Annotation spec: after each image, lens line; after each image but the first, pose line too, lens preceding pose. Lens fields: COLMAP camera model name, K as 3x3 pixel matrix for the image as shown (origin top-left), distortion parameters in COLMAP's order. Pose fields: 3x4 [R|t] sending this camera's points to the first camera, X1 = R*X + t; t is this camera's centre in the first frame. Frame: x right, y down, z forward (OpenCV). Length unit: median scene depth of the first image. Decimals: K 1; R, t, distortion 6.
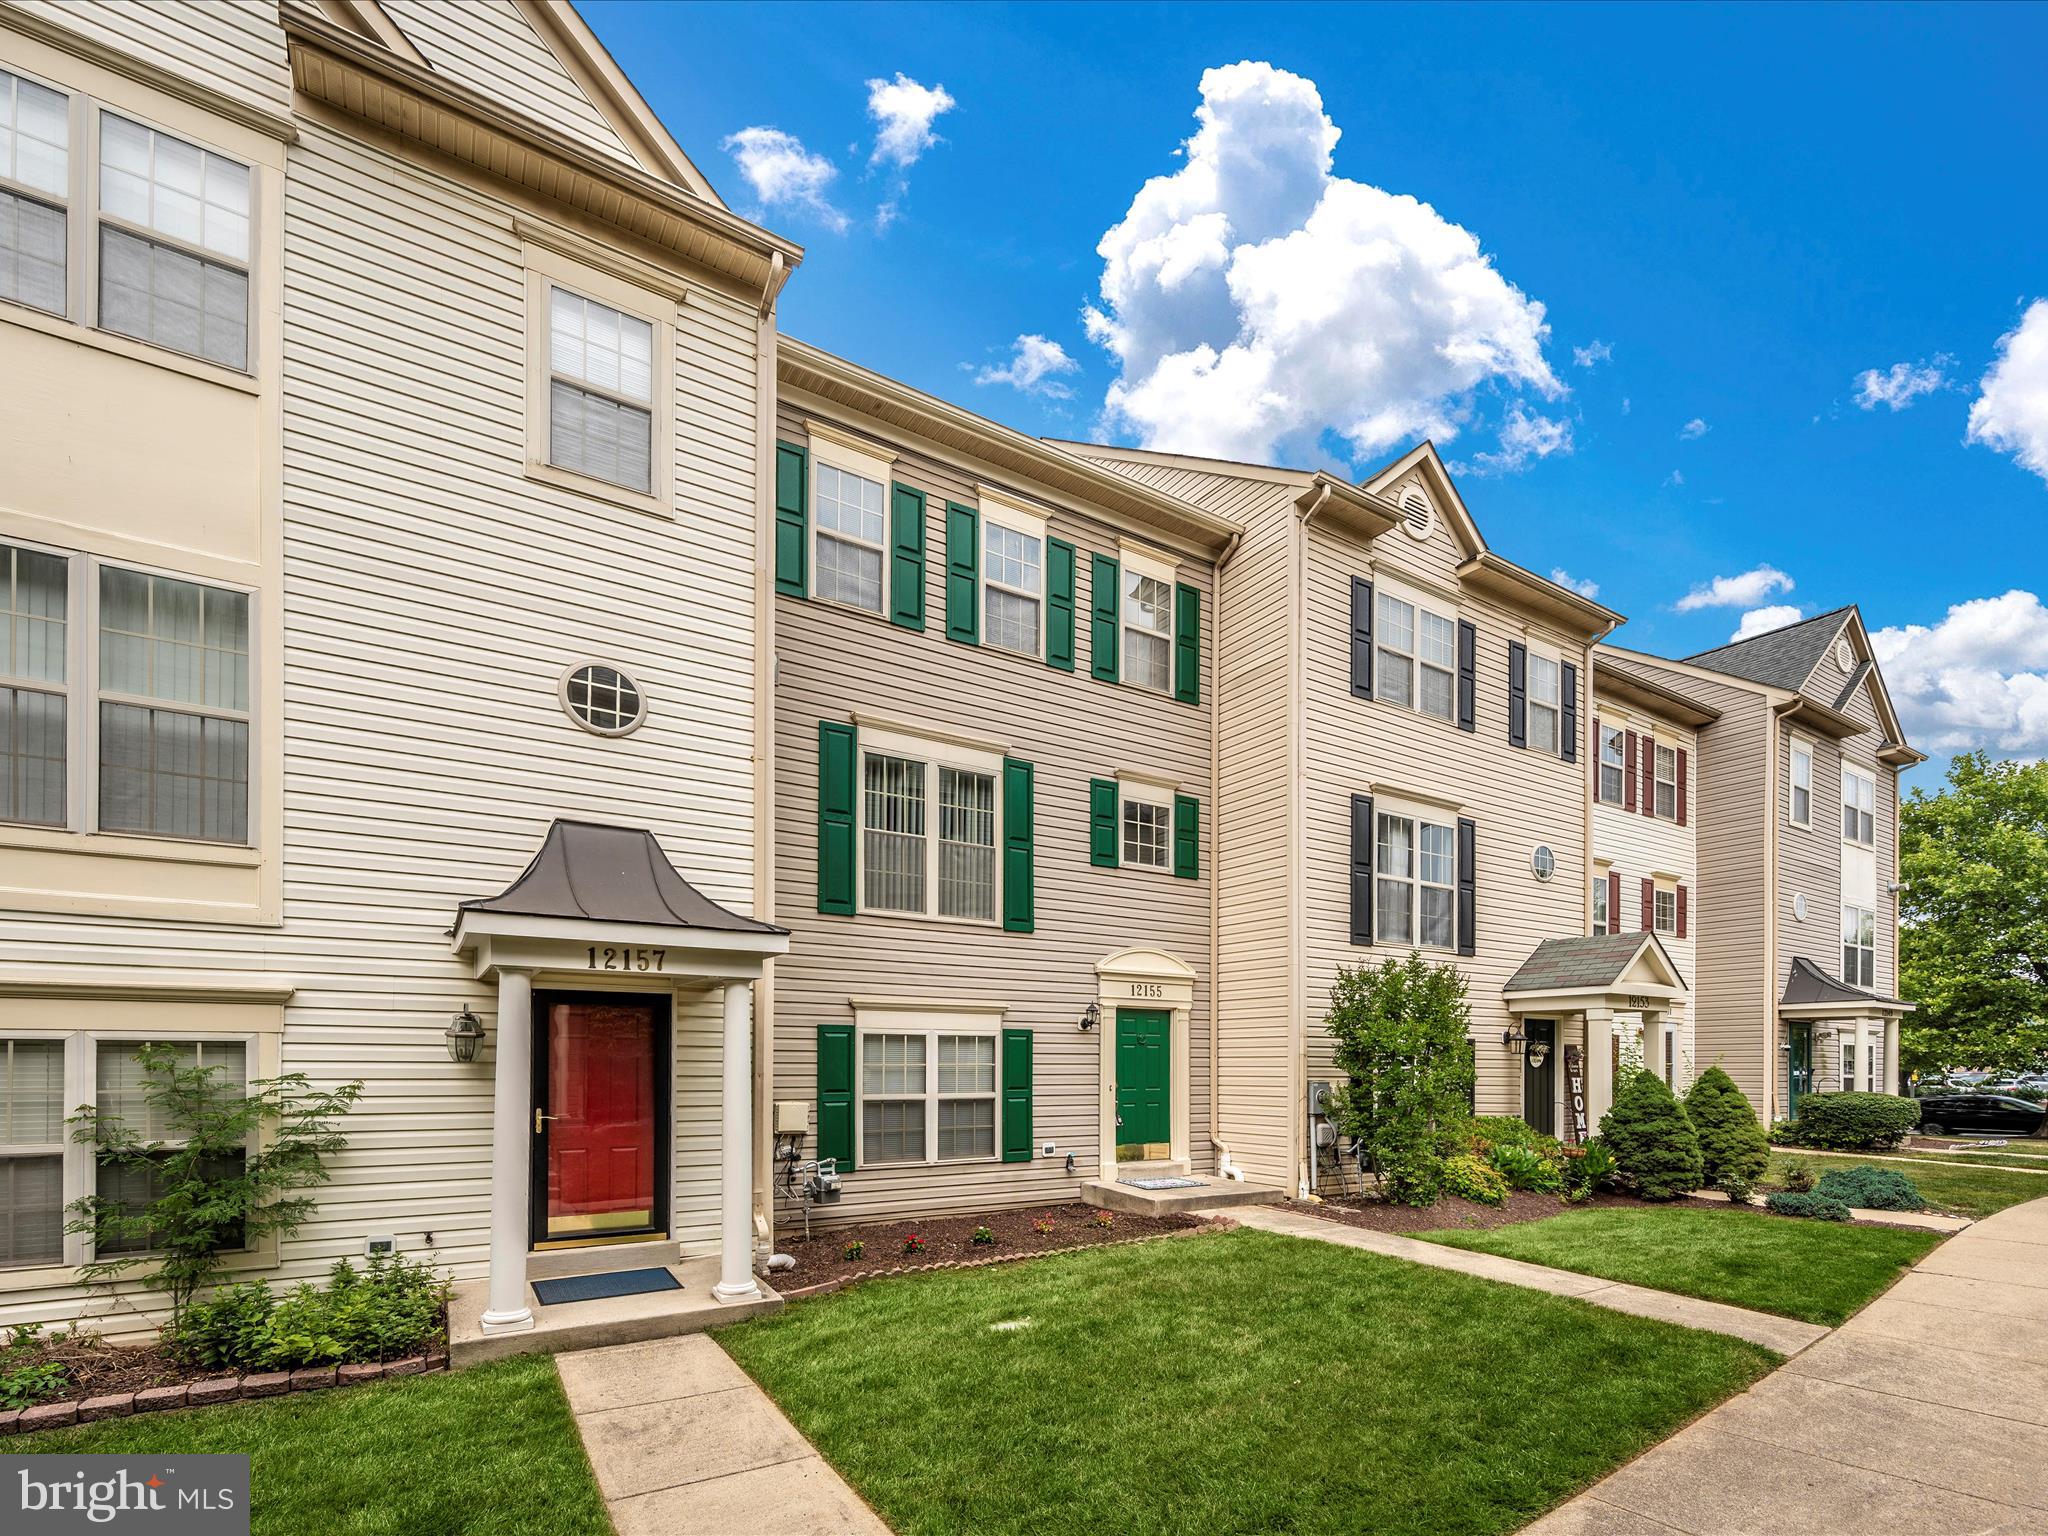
lens RADIAL K [[906.2, 0, 1028.5], [0, 906.2, 774.2], [0, 0, 1]] dist [0.000530, 0.000110]
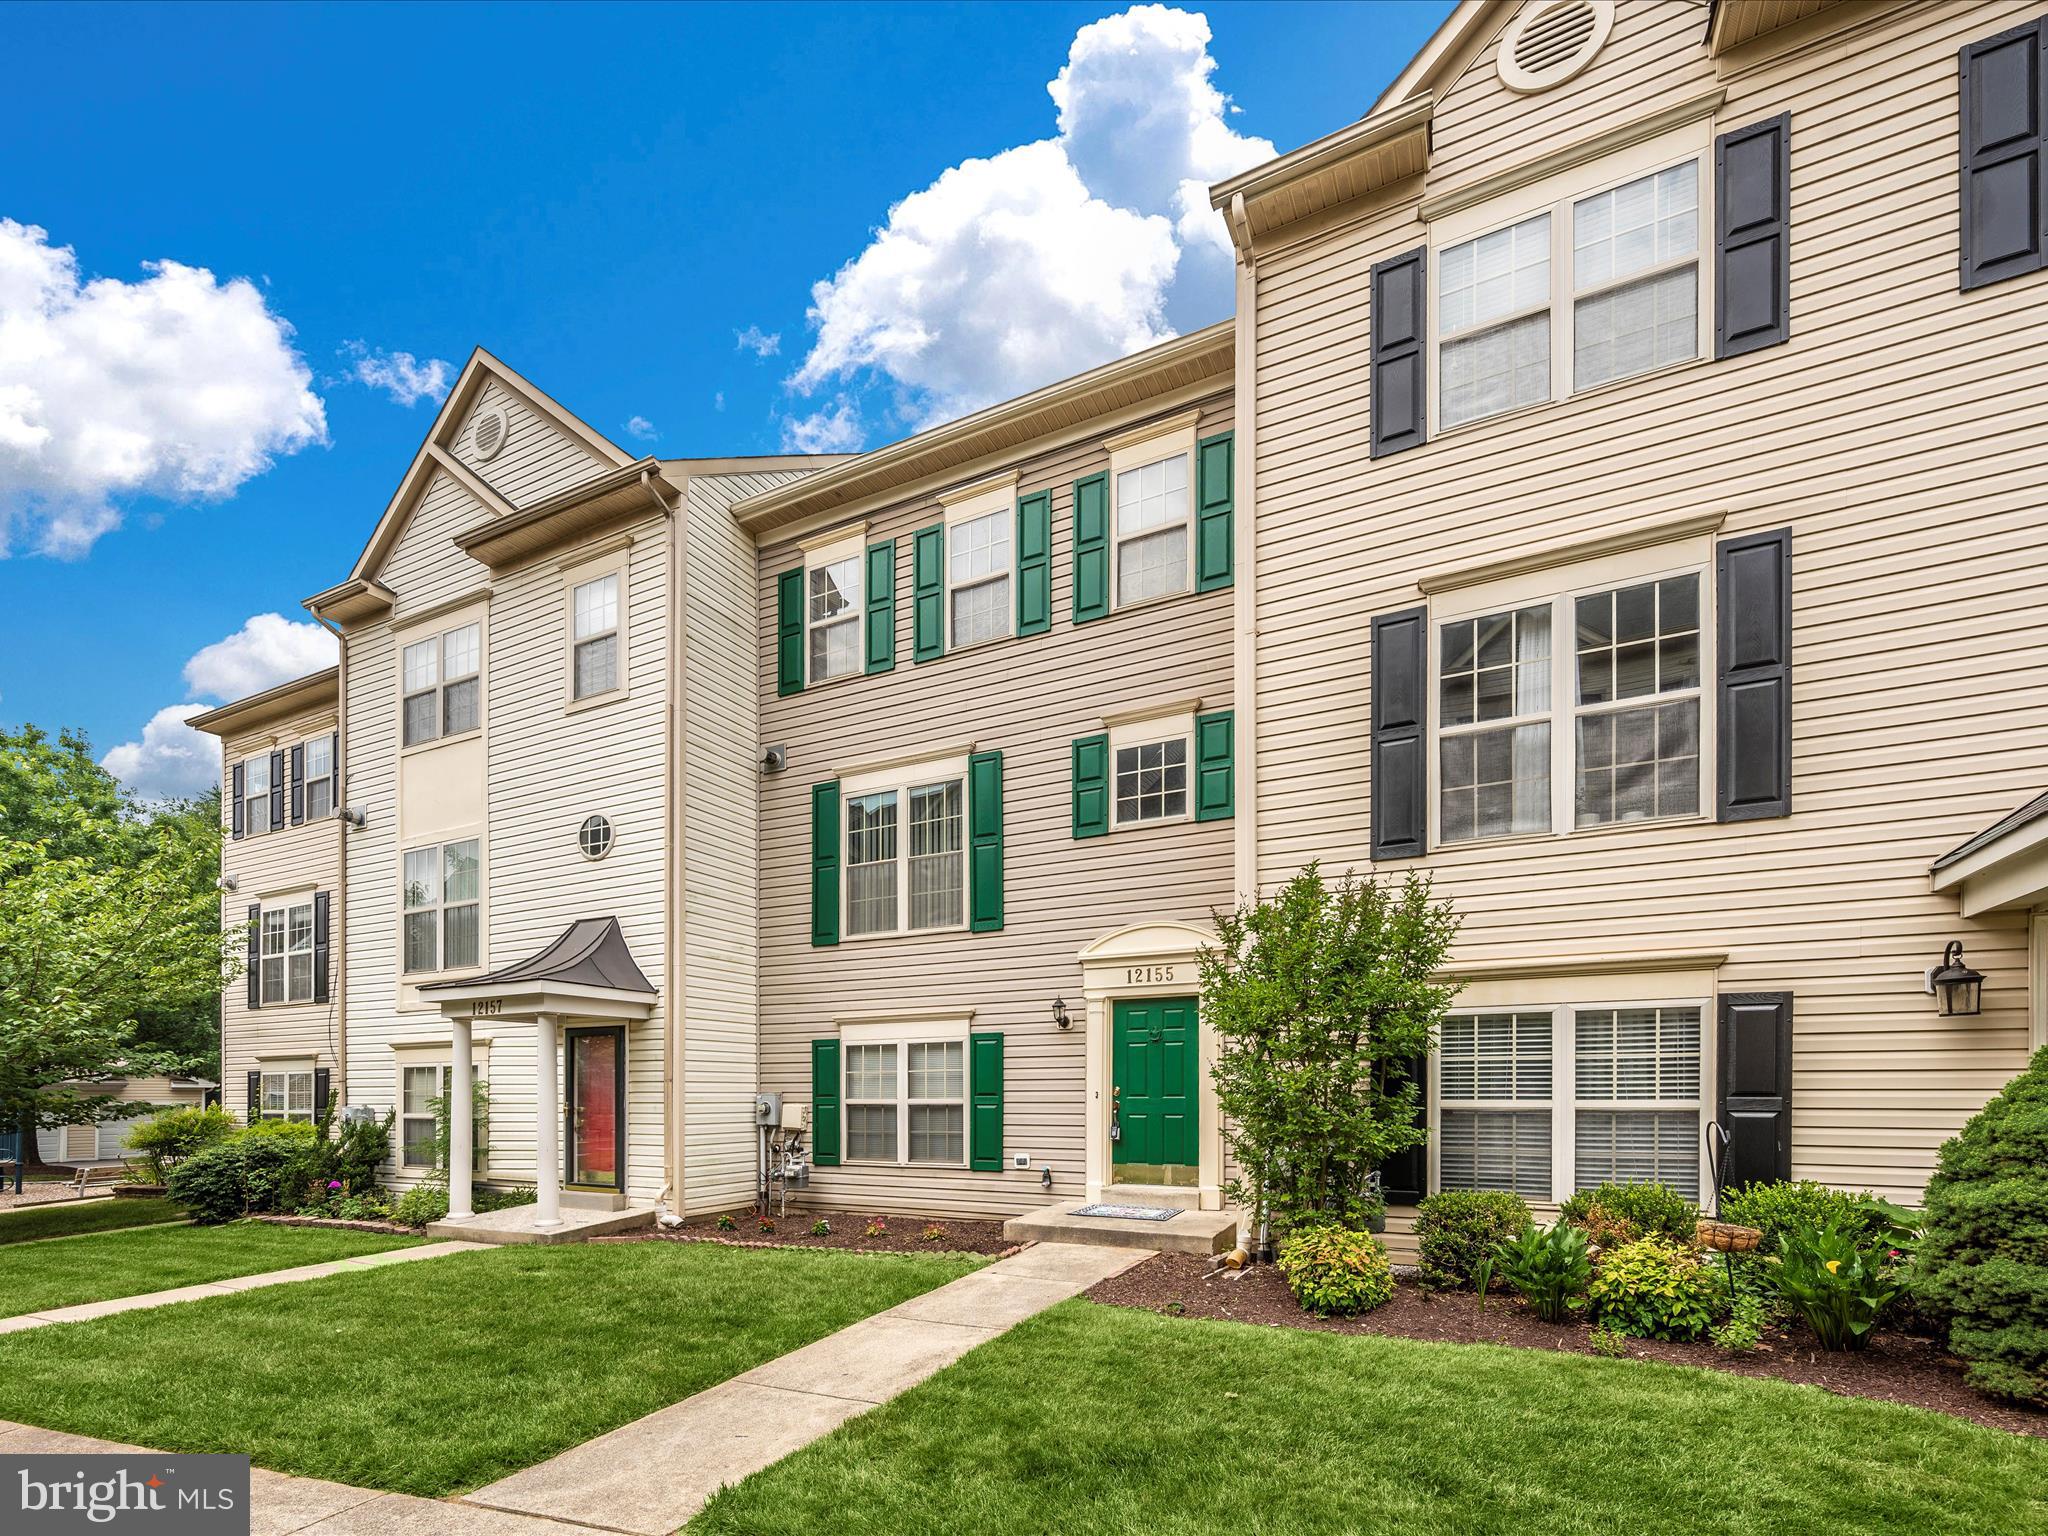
lens RADIAL K [[934.7, 0, 1089.6], [0, 934.7, 819.0], [0, 0, 1]] dist [-0.000764, 0.000005]
pose [[0.523212, -0.247662, -0.815422, 0.890393], [0.265631, 0.956566, -0.120090, 0.212074], [0.809747, -0.153769, 0.566273, 0.565010]]
